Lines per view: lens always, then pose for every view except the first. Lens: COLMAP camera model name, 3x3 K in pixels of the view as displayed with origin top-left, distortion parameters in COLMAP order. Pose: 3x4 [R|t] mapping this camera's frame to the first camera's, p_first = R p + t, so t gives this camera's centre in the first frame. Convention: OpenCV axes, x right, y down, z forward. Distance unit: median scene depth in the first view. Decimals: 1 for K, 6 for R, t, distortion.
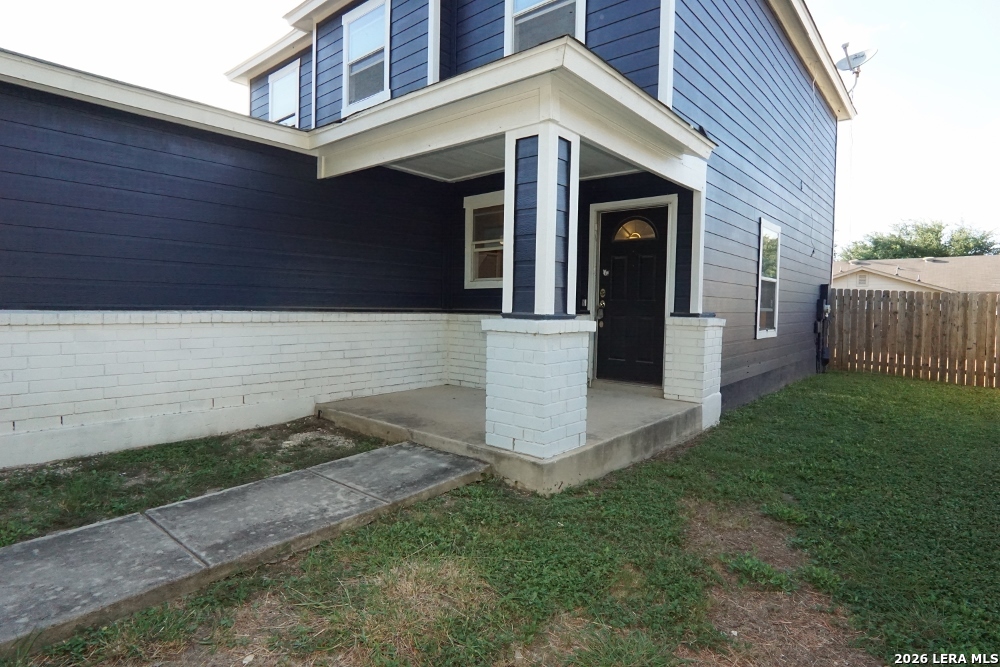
lens RADIAL K [[532.0, 0, 501.3], [0, 532.0, 331.0], [0, 0, 1]] dist [-0.034764, 0.010295]
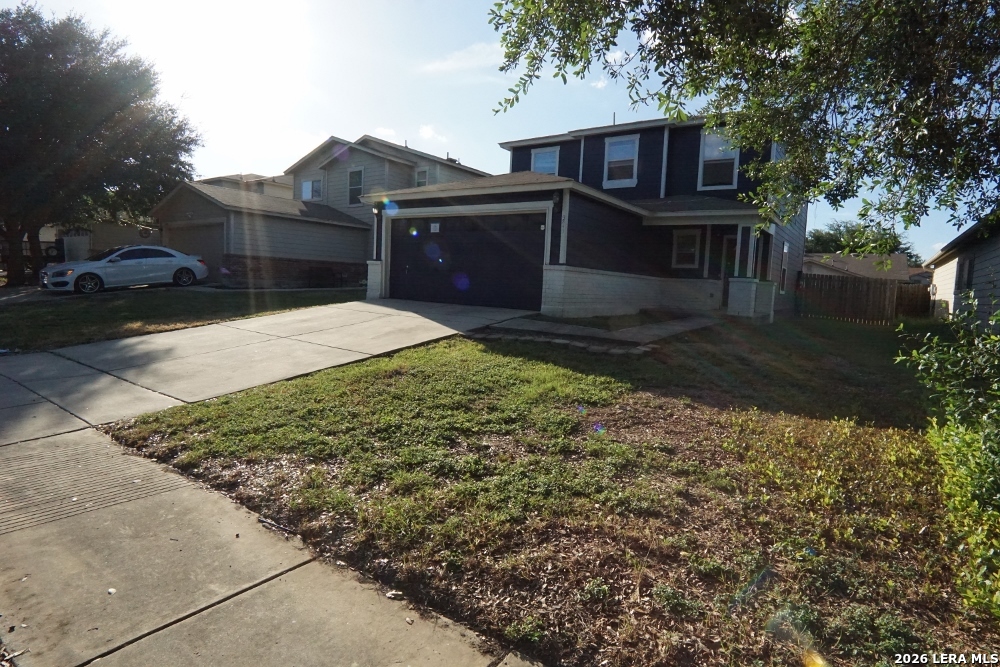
lens RADIAL K [[532.0, 0, 501.3], [0, 532.0, 331.0], [0, 0, 1]] dist [-0.034764, 0.010295]
pose [[0.995089, 0.020241, 0.096890, -0.676970], [-0.024718, 0.998671, 0.045224, 0.073654], [-0.095846, -0.047397, 0.994267, -0.843957]]
